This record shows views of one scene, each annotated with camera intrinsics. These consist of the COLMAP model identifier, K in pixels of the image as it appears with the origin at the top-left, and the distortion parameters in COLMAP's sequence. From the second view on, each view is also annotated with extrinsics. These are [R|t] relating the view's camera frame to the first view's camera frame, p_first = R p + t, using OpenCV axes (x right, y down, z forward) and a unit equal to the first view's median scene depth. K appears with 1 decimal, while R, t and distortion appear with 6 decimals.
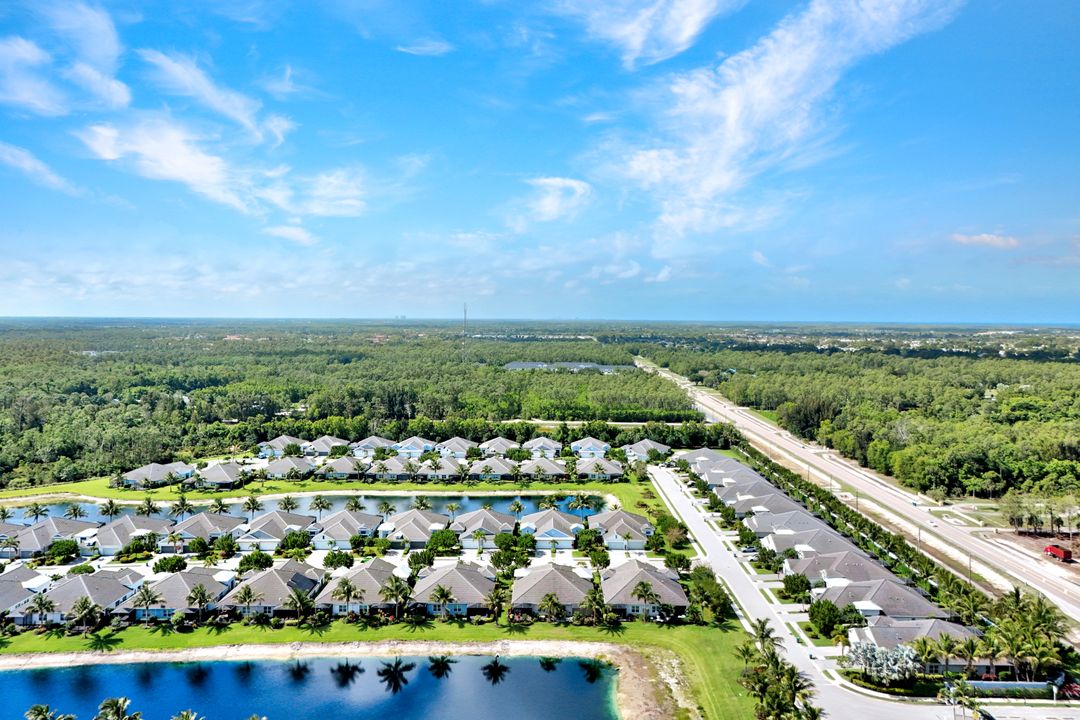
lens RADIAL K [[703.5, 0, 540.0], [0, 703.5, 360.0], [0, 0, 1]] dist [0.006350, 0.000645]
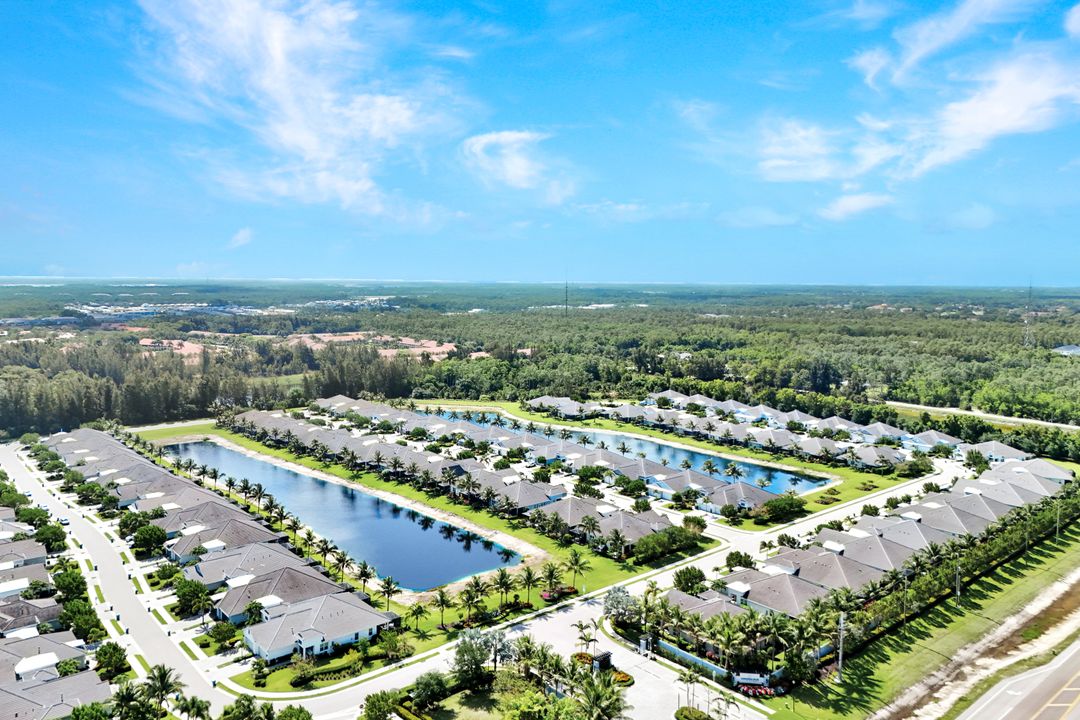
lens RADIAL K [[786.4, 0, 540.0], [0, 786.4, 360.0], [0, 0, 1]] dist [-0.000251, -0.000330]
pose [[0.652268, 0.070452, -0.754707, 0.911667], [-0.050223, 0.997500, 0.049710, 0.016780], [0.756323, 0.005480, 0.654176, 0.118019]]
